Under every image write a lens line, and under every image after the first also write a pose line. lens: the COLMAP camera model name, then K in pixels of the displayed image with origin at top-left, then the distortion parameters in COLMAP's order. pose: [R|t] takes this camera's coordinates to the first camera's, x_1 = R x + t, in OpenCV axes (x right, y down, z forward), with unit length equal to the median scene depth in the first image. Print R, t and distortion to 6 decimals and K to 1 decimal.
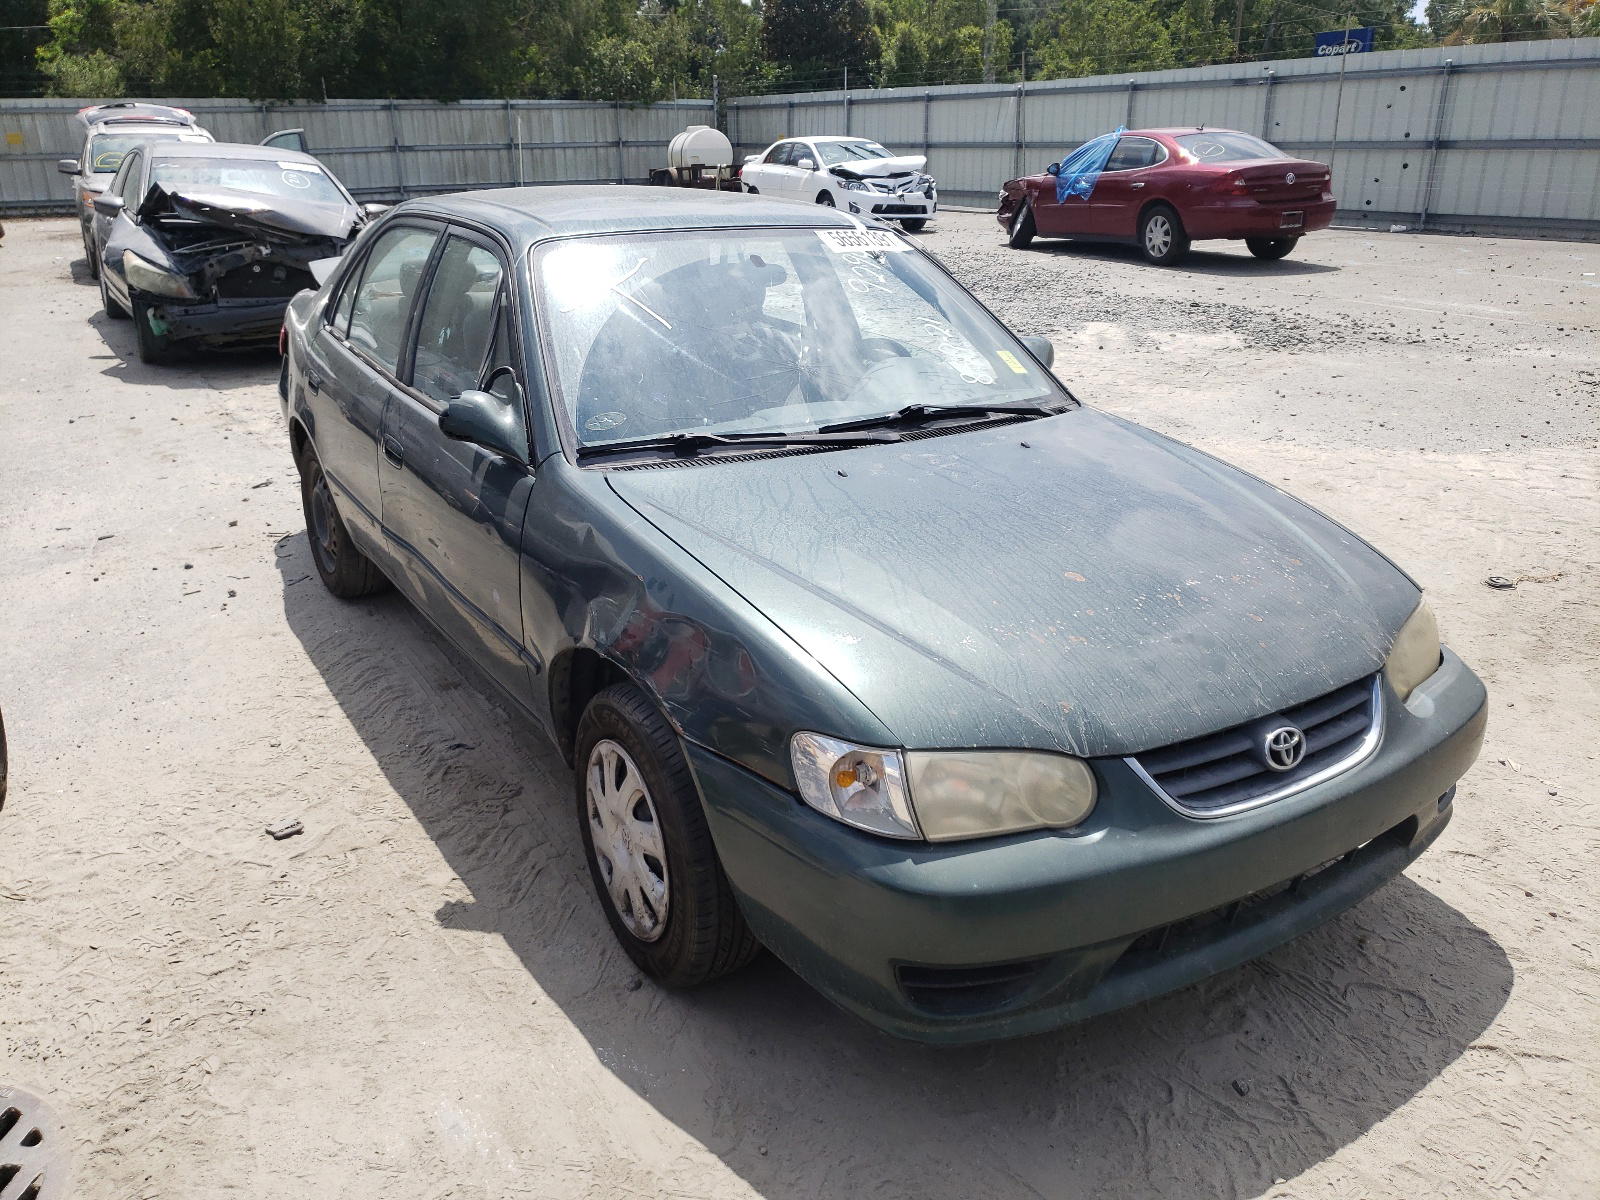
lens RADIAL K [[1234.9, 0, 800.0], [0, 1234.9, 600.0], [0, 0, 1]] dist [-0.026776, 0.054760]
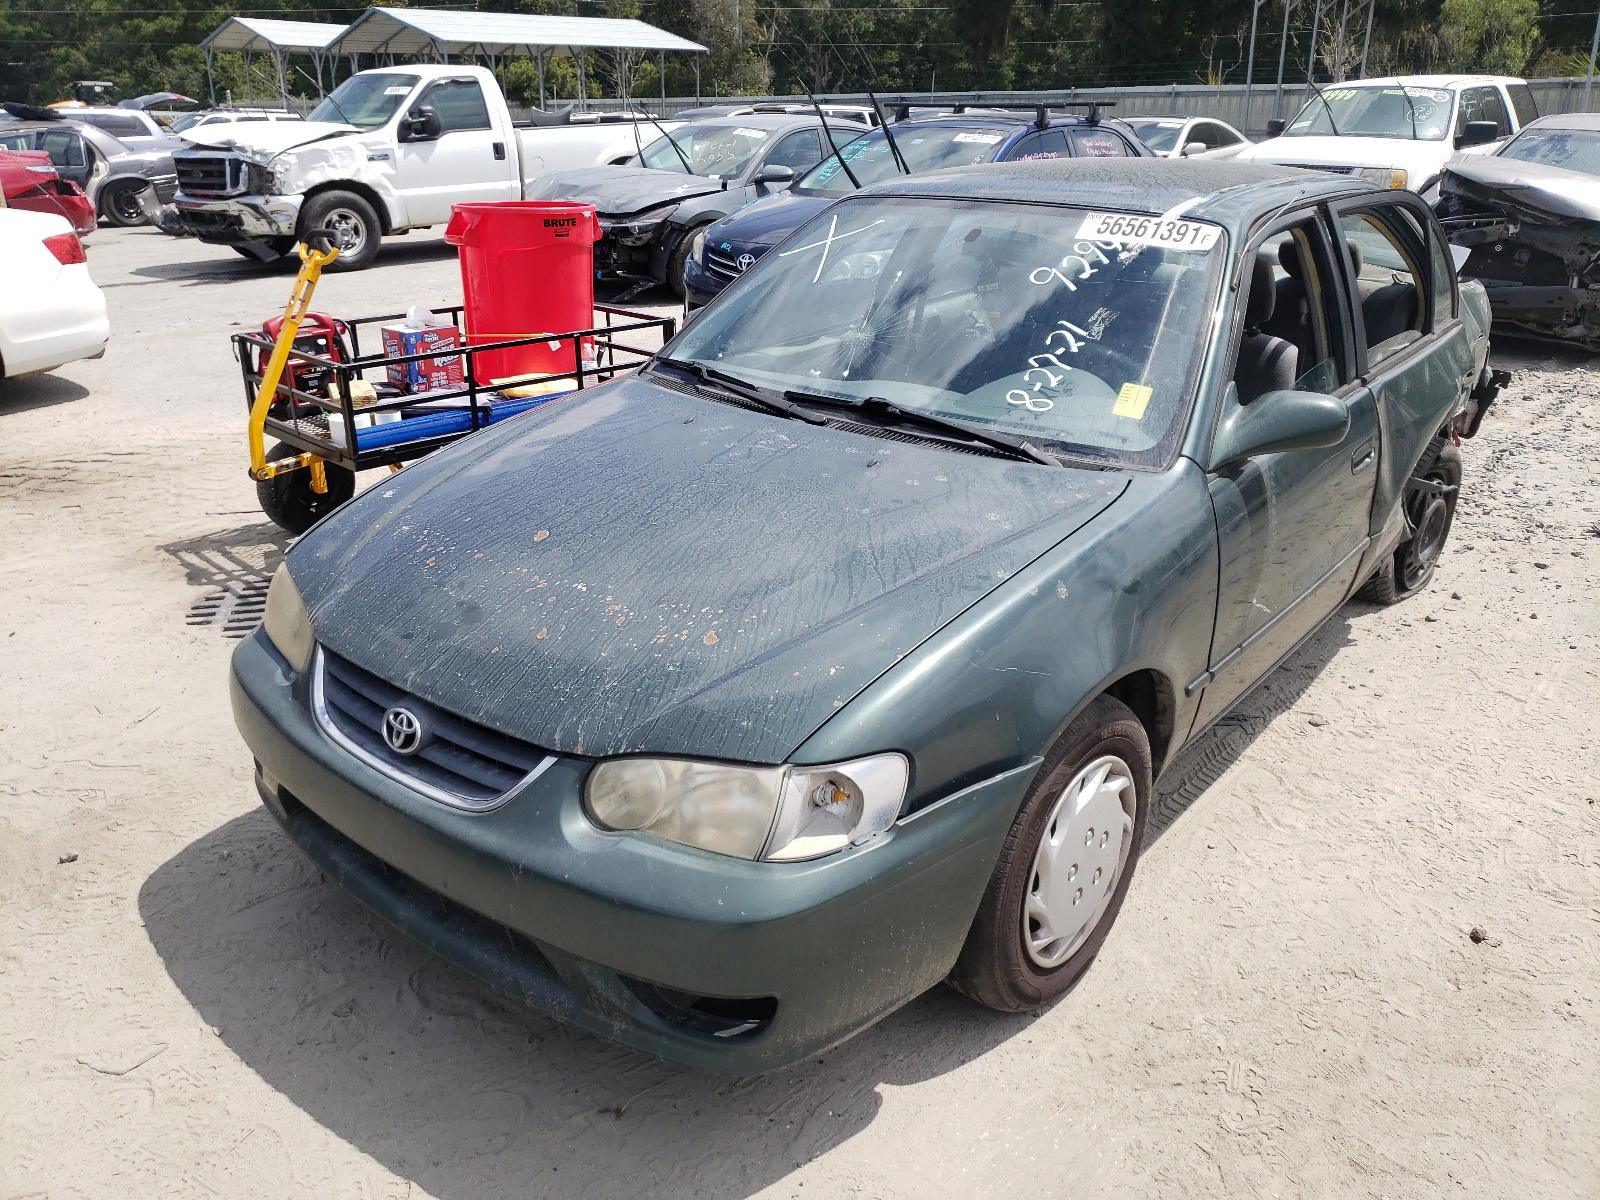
lens RADIAL K [[1234.9, 0, 800.0], [0, 1234.9, 600.0], [0, 0, 1]] dist [-0.026776, 0.054760]
pose [[0.340165, 0.361402, -0.868145, 0.297348], [-0.344164, 0.906994, 0.242721, -0.072210], [0.875122, 0.216219, 0.432910, 0.189173]]
